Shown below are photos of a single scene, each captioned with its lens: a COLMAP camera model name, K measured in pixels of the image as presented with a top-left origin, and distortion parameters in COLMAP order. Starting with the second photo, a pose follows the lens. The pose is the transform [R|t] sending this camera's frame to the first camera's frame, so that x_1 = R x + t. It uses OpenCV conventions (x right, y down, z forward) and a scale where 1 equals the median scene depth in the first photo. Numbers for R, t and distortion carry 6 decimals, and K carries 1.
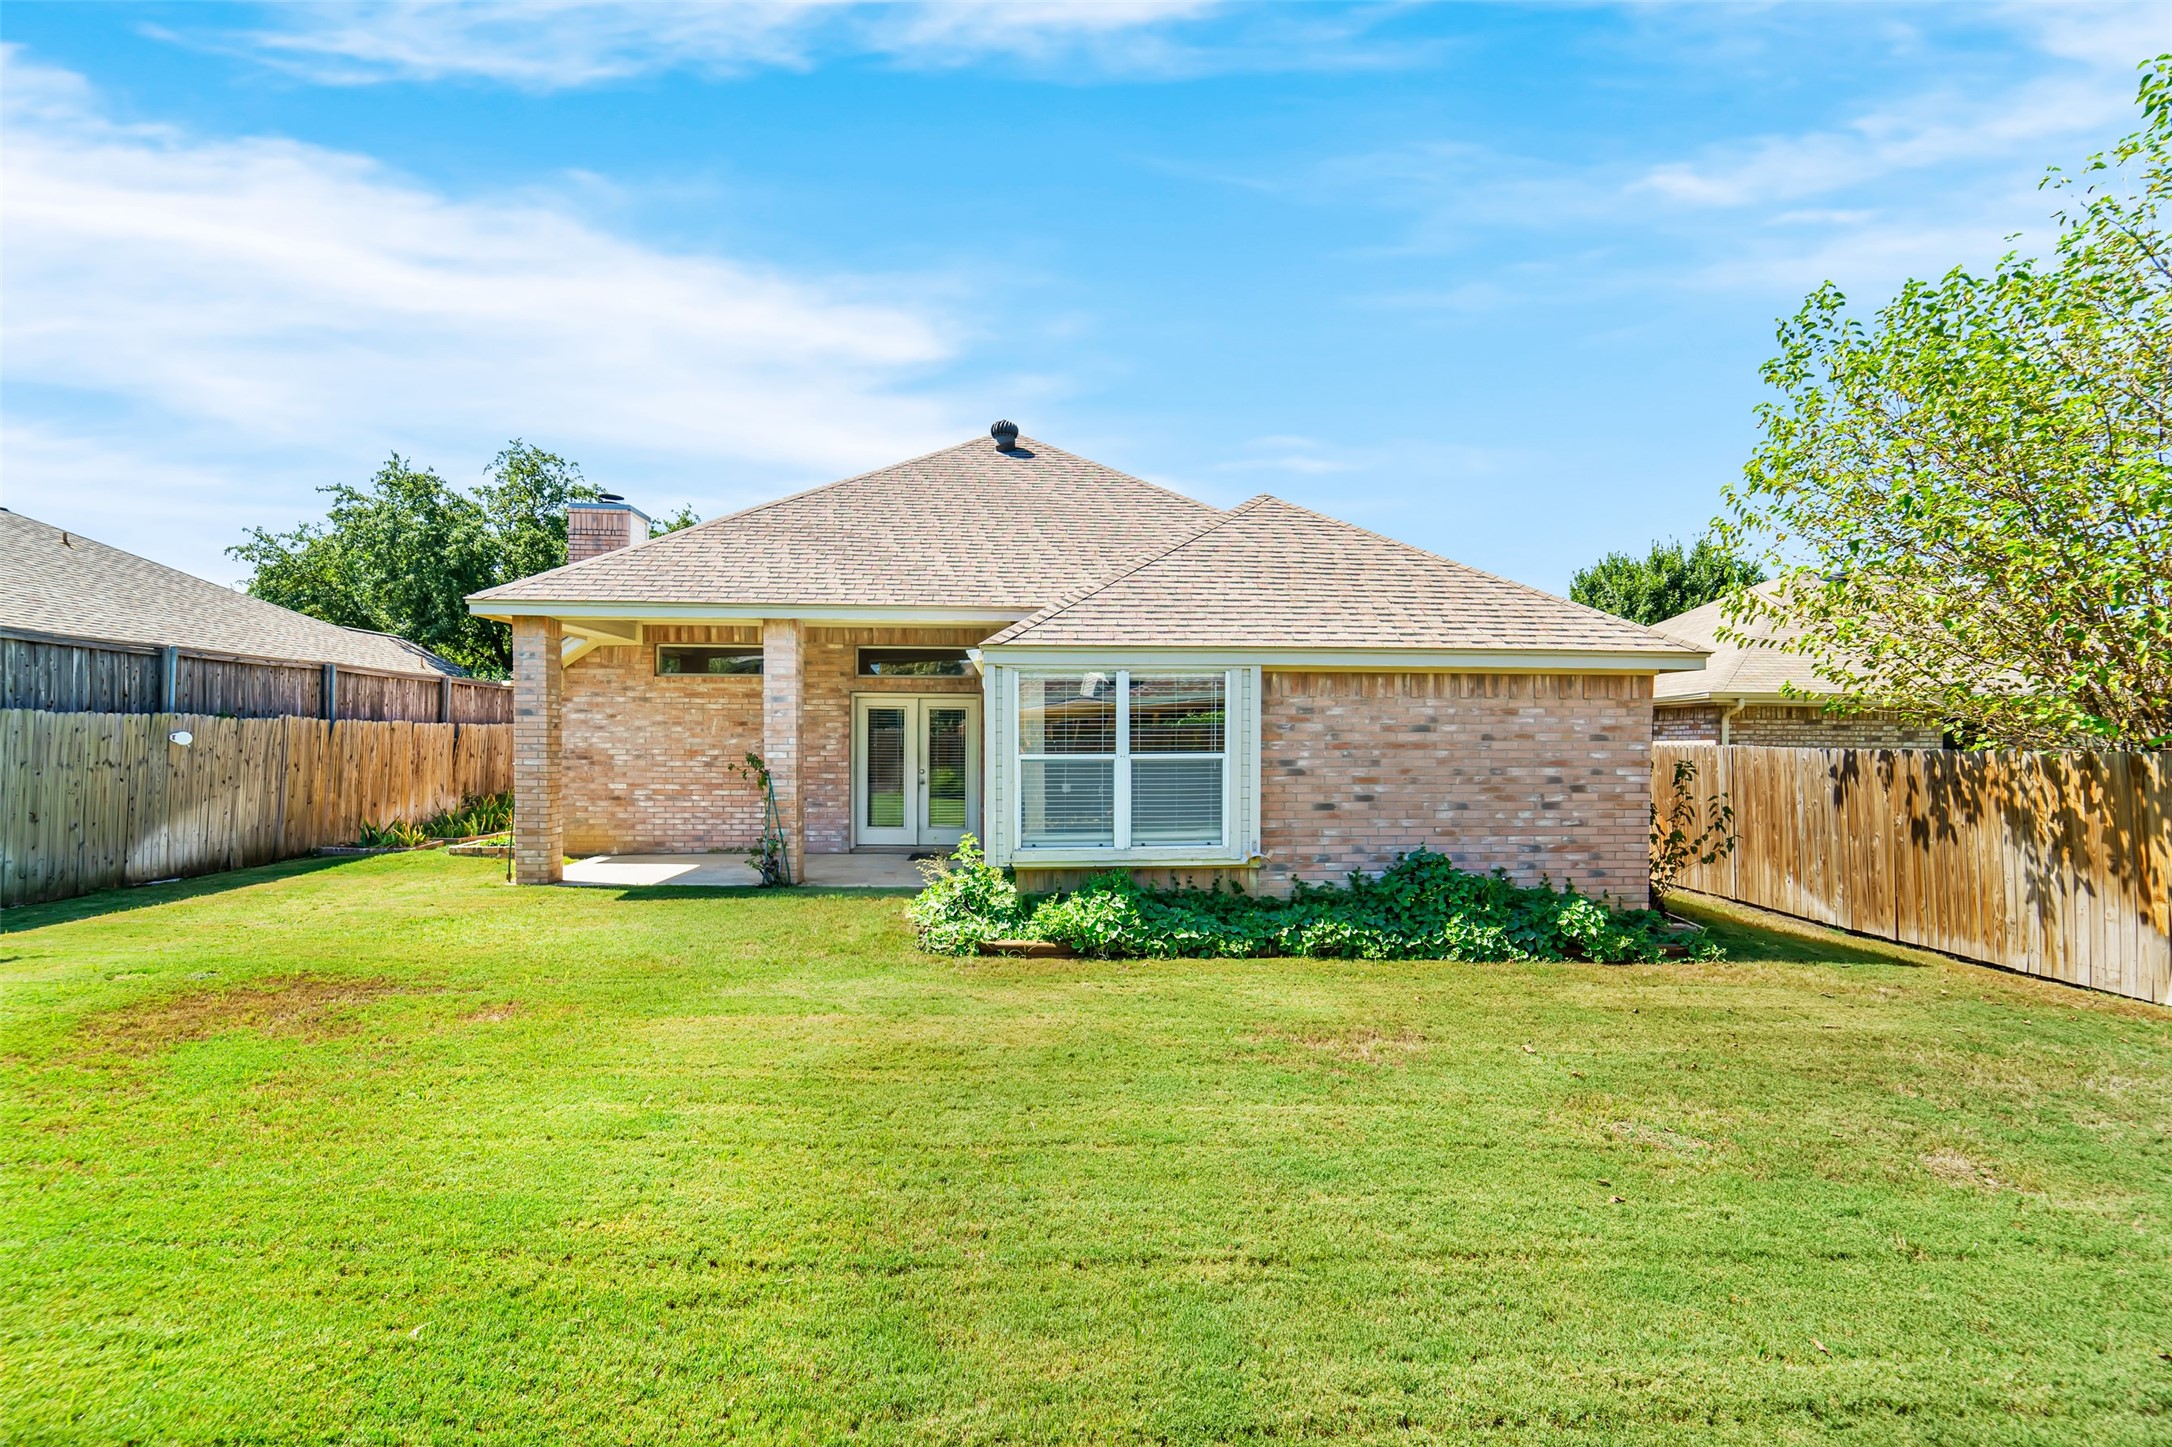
lens RADIAL K [[912.6, 0, 1086.0], [0, 912.6, 723.5], [0, 0, 1]] dist [-0.025639, -0.000218]
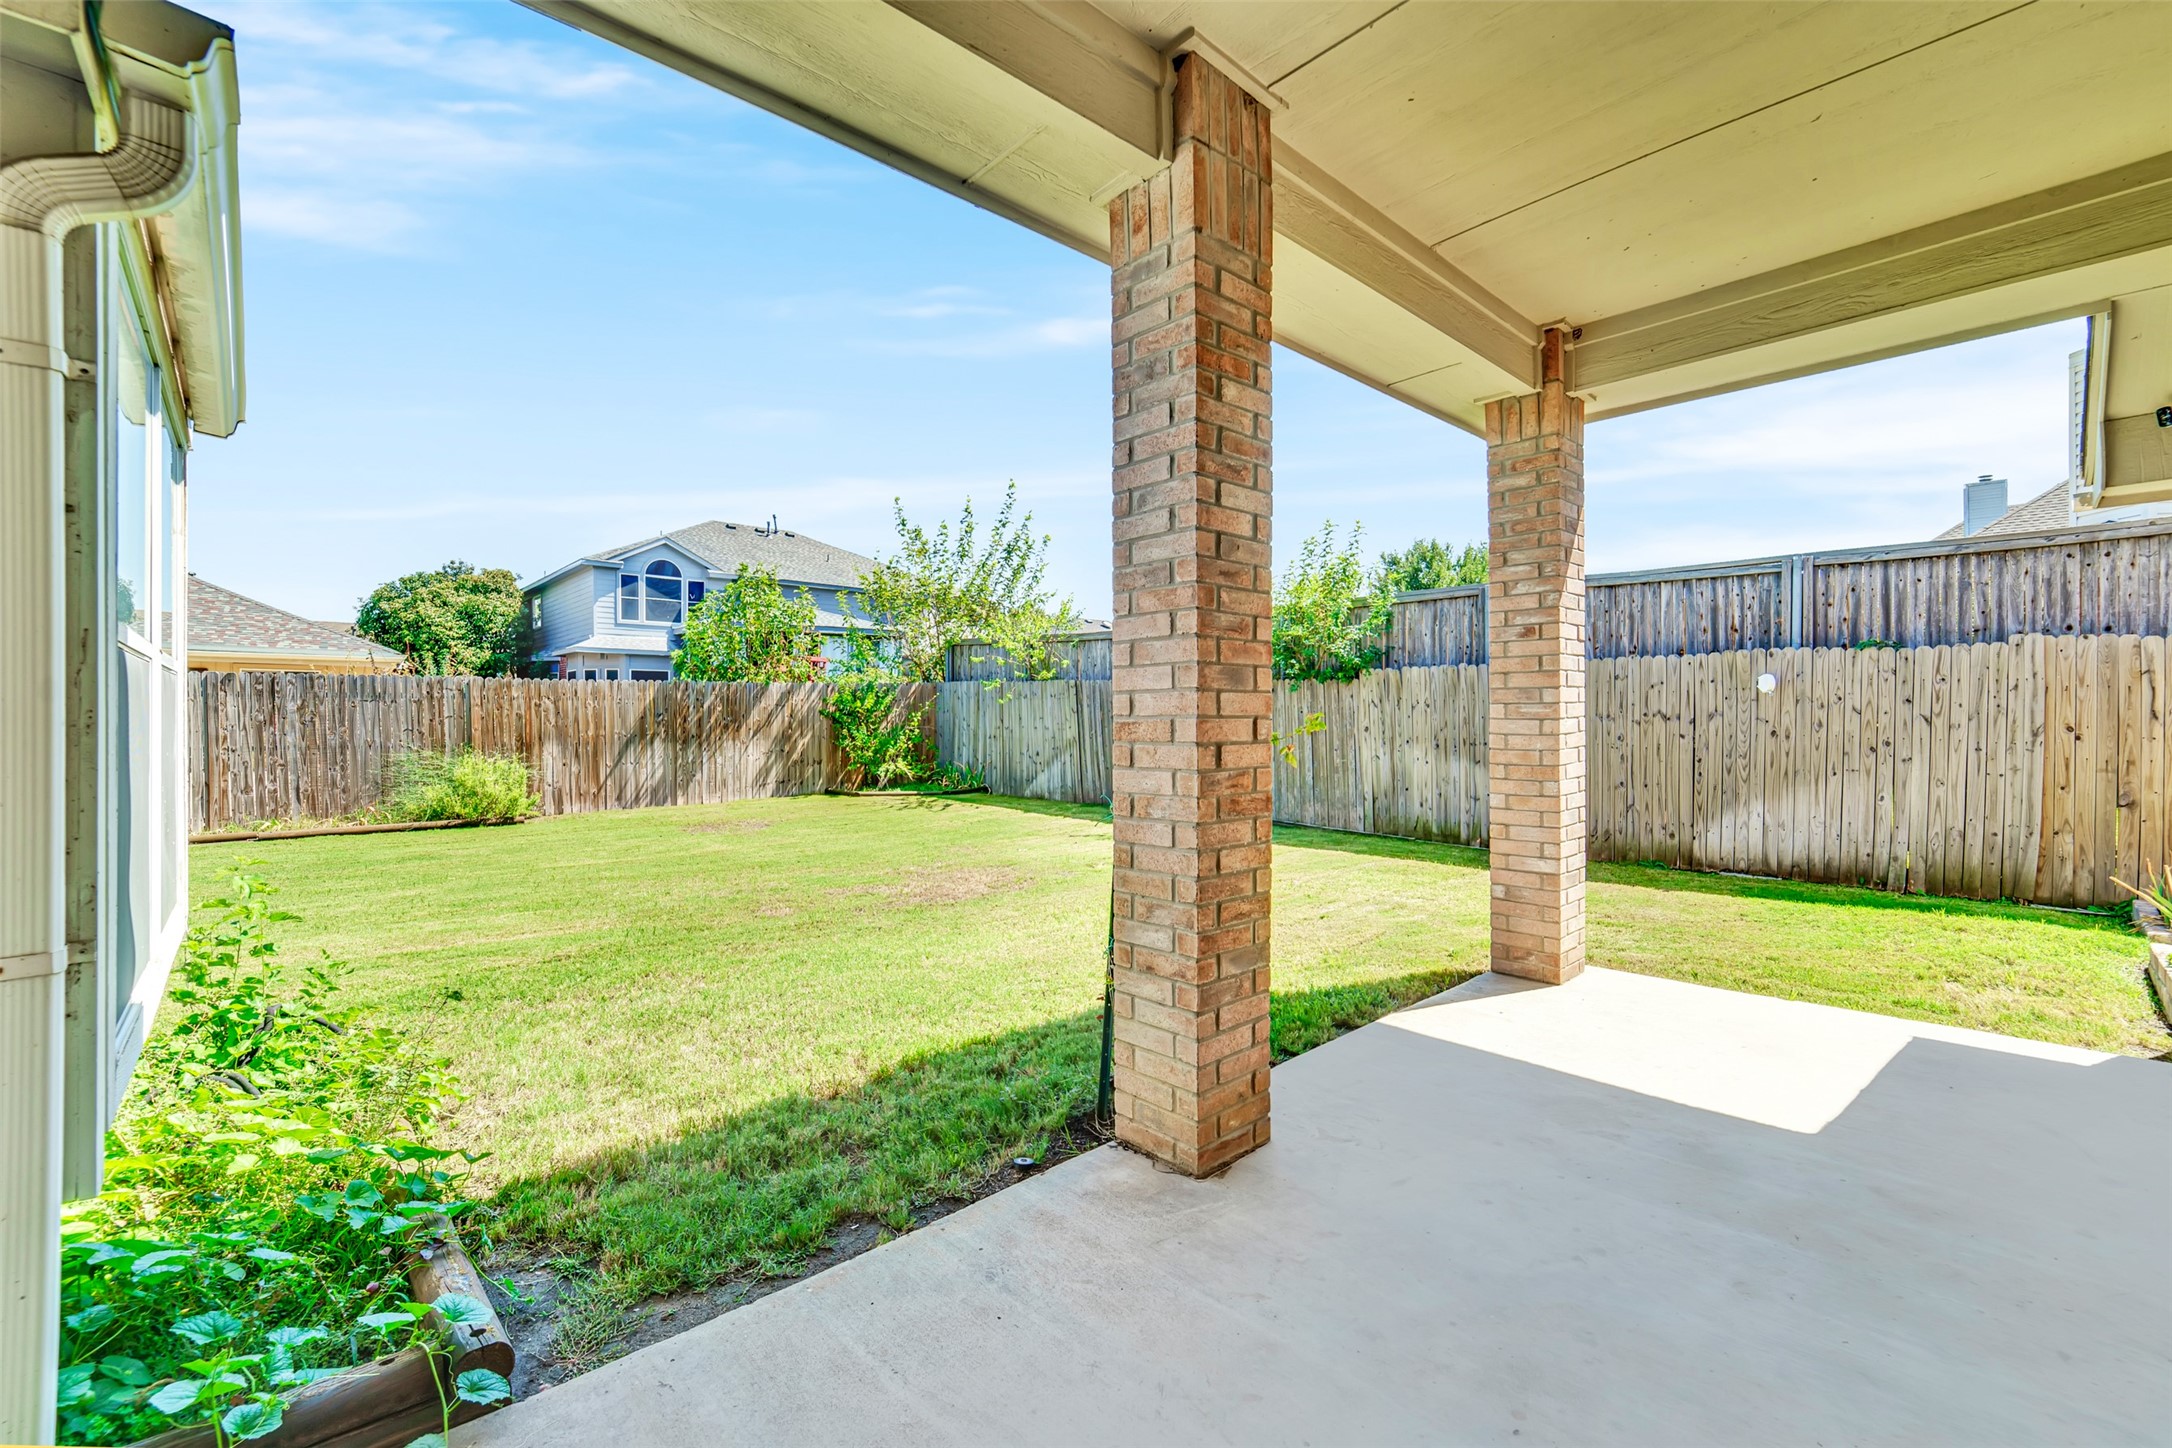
lens RADIAL K [[912.6, 0, 1086.0], [0, 912.6, 724.0], [0, 0, 1]] dist [-0.025639, -0.000218]
pose [[-0.762664, 0.004235, -0.646781, -0.071290], [0.008725, 0.999955, -0.003740, 0.026756], [0.646736, -0.008495, -0.762667, 0.672178]]
